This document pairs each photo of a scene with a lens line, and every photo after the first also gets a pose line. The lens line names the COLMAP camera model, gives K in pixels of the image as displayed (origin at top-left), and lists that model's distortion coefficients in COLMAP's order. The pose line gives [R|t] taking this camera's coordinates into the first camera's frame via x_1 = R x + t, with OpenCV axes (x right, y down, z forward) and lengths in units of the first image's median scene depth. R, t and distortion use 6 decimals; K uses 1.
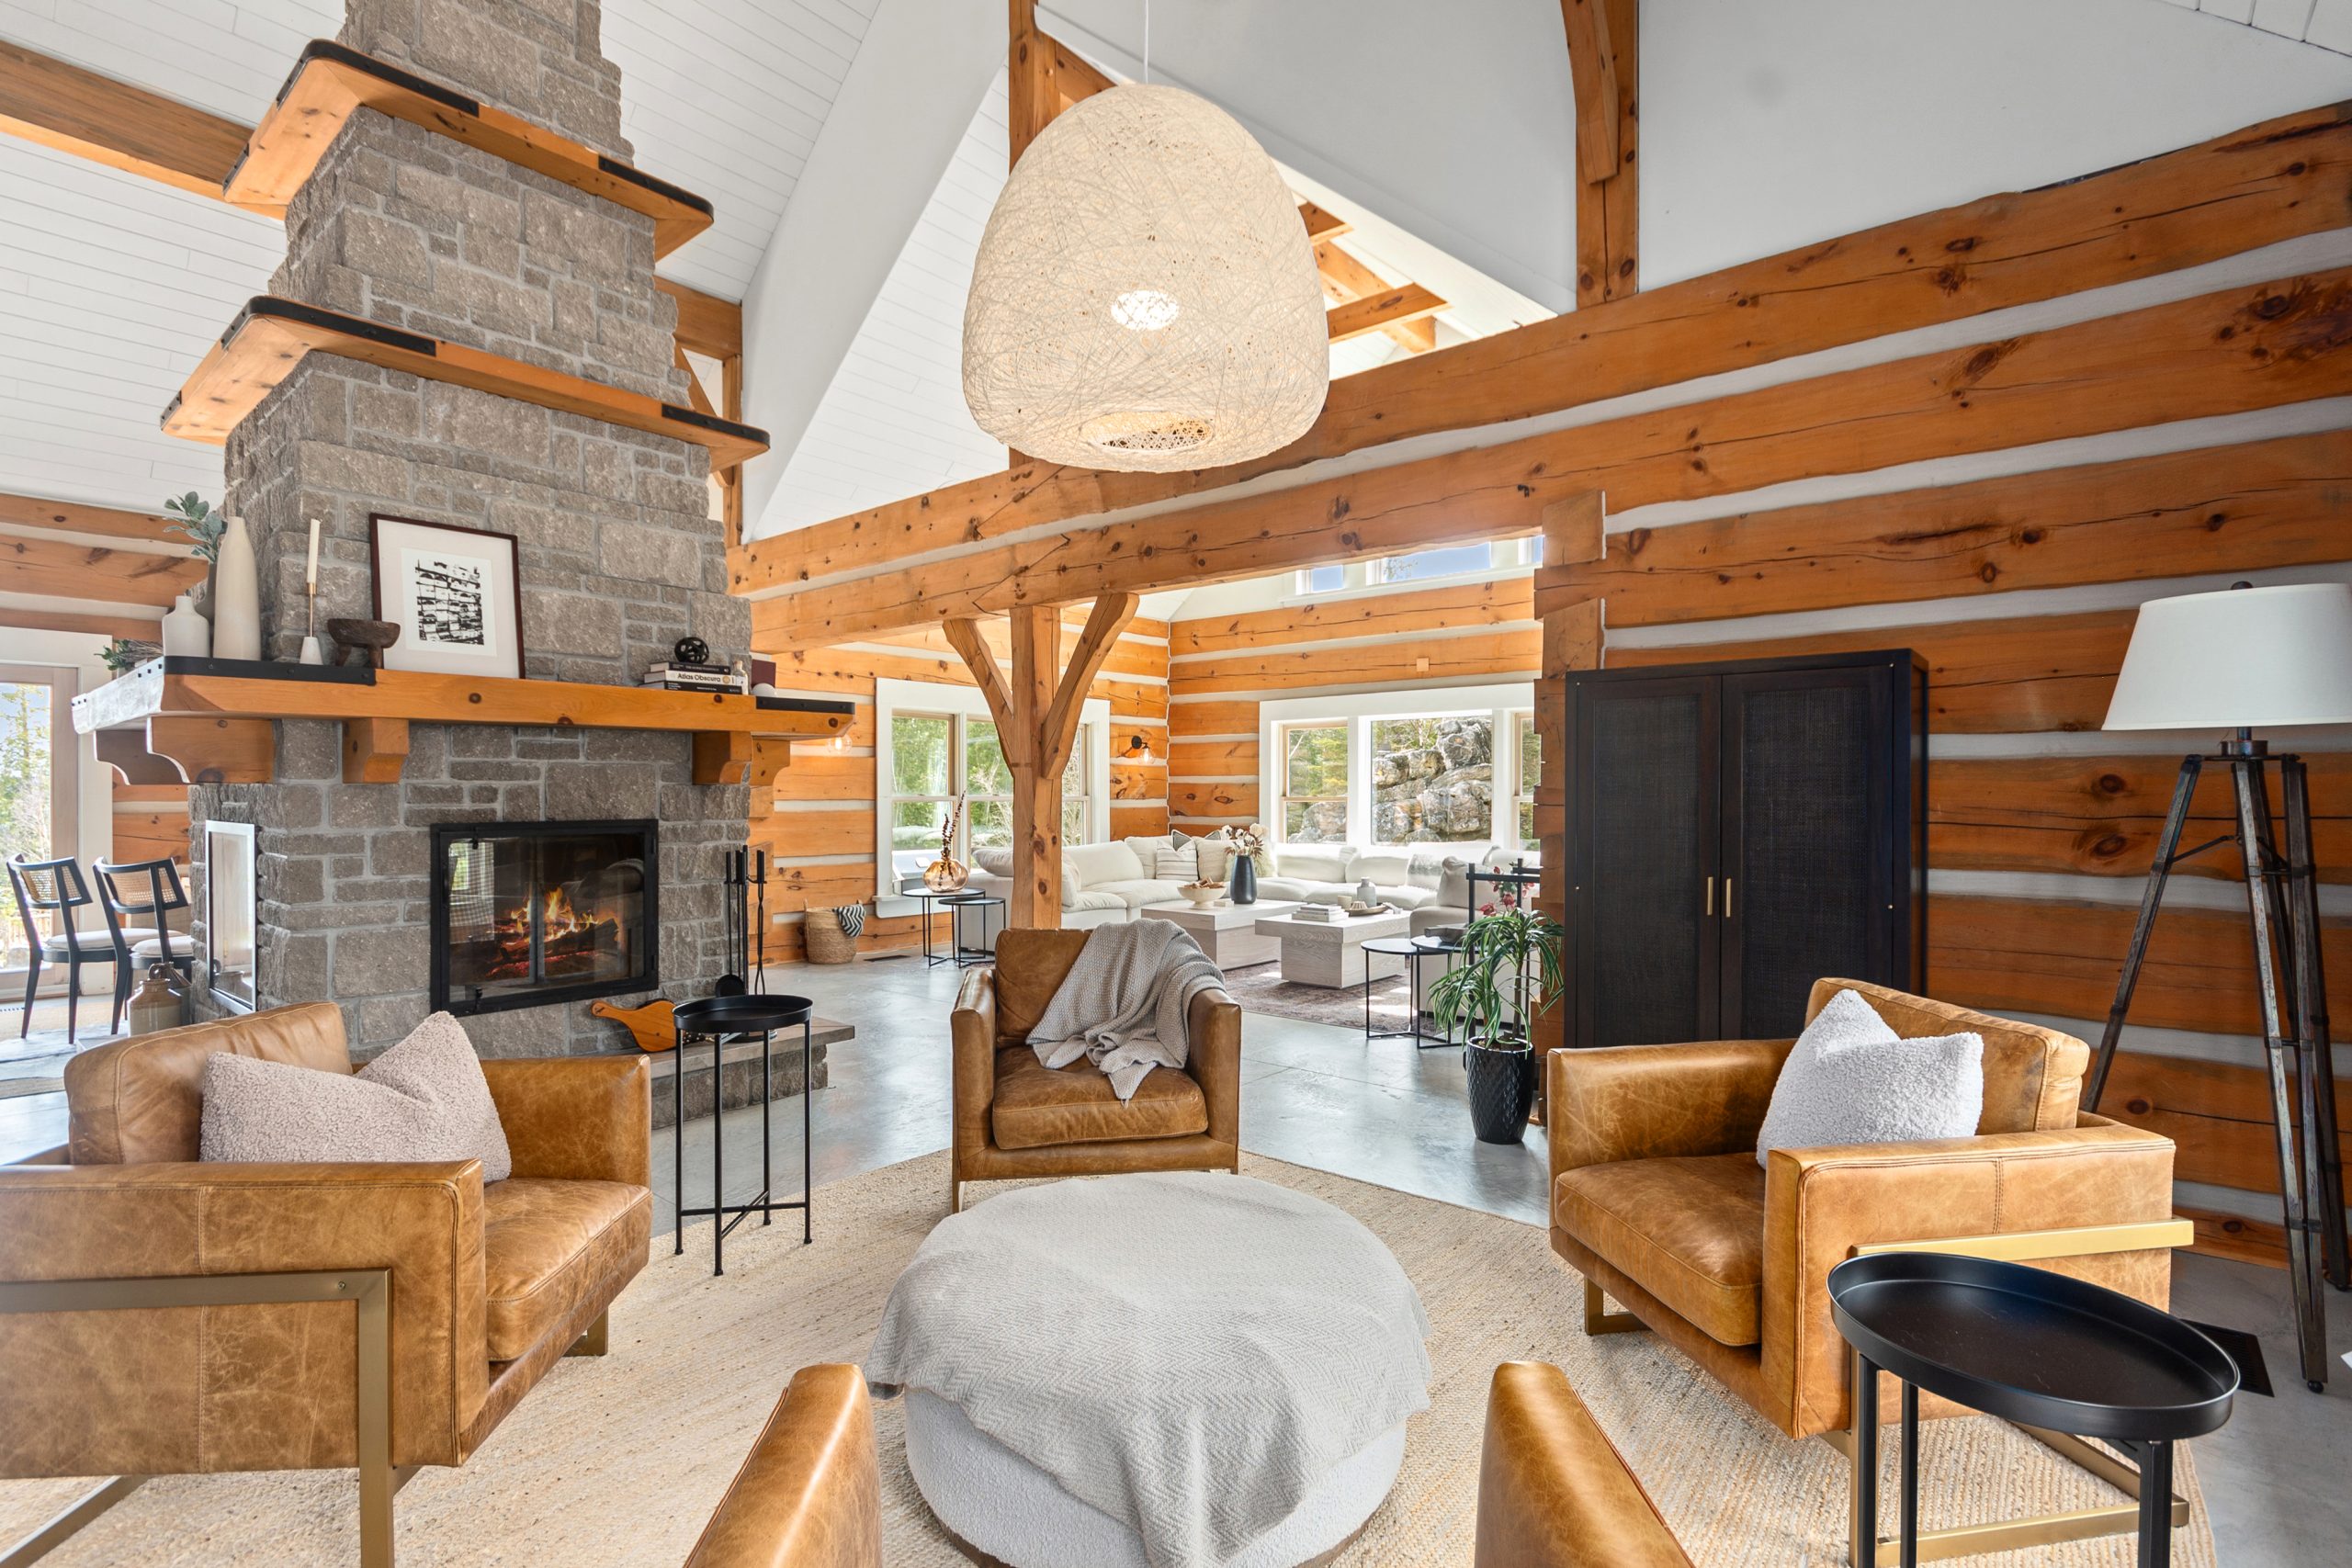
lens RADIAL K [[1090.3, 0, 1175.9], [0, 1090.3, 793.8], [0, 0, 1]] dist [0.003589, 0.000013]
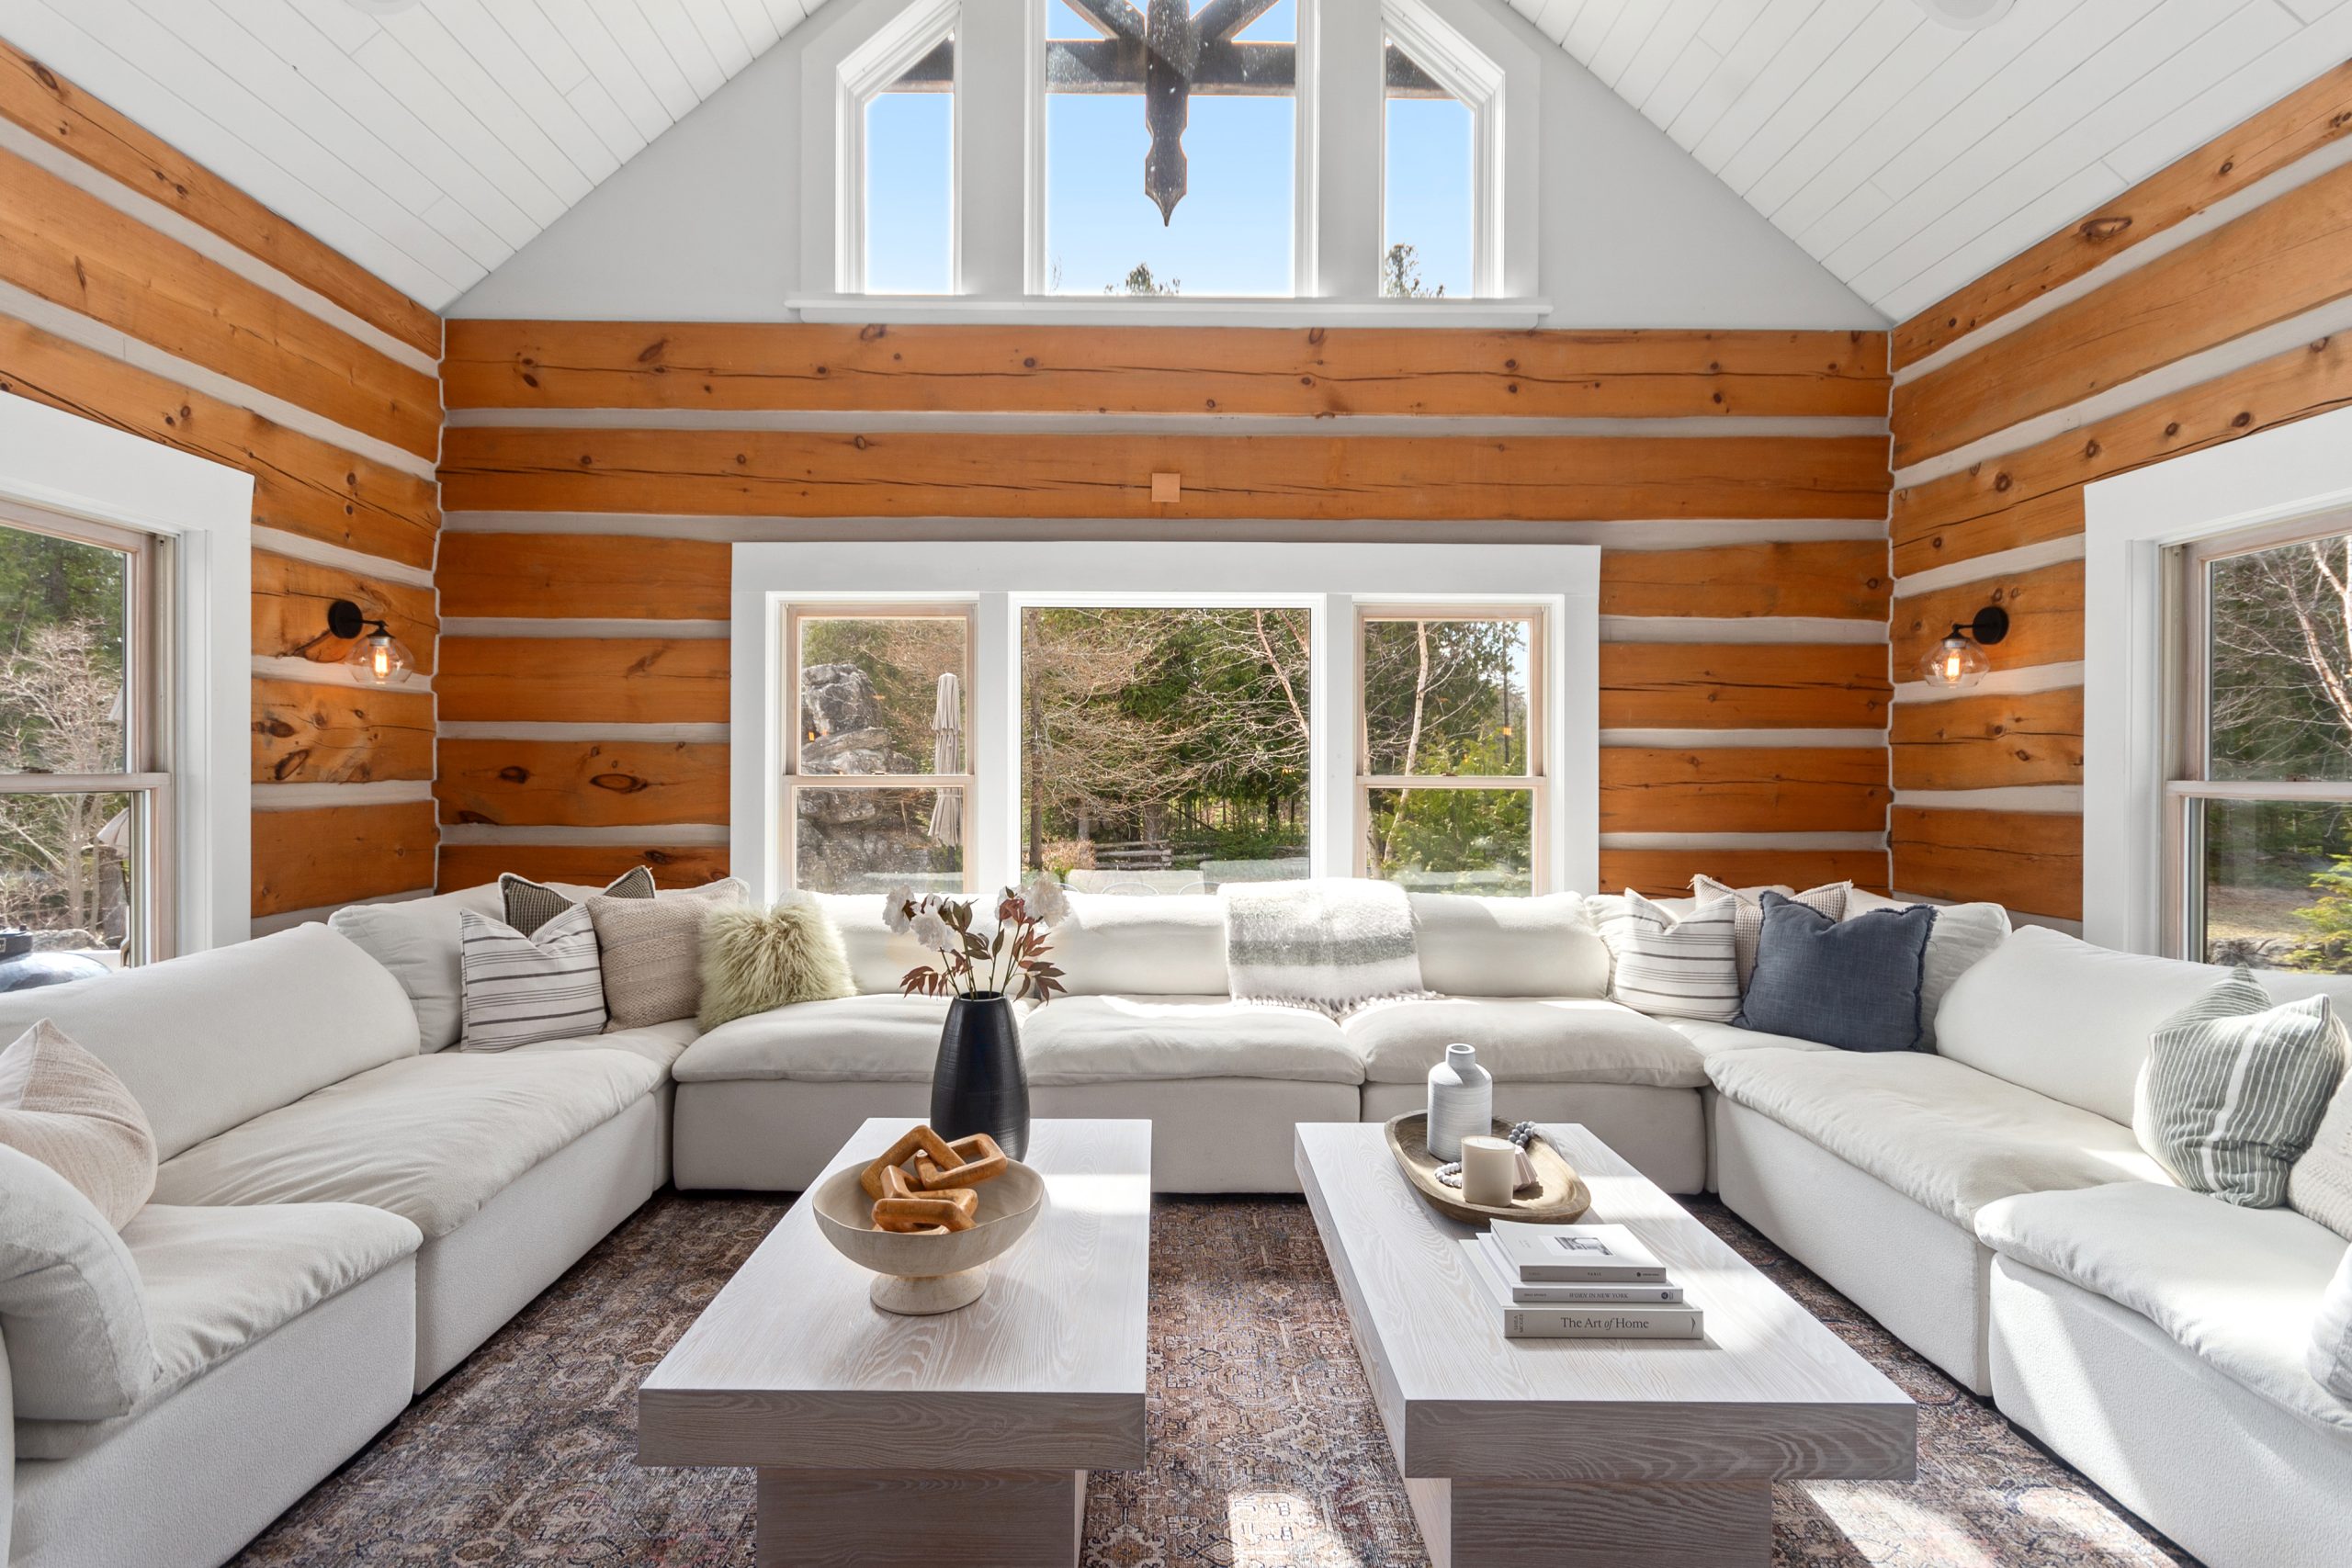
lens RADIAL K [[1090.3, 0, 1171.2], [0, 1090.3, 766.0], [0, 0, 1]] dist [0.003589, 0.000013]
pose [[0.765660, 0.004520, 0.643229, -0.059692], [-0.003162, 0.999990, -0.003263, 0.000033], [-0.643237, 0.000464, 0.765667, 0.578905]]
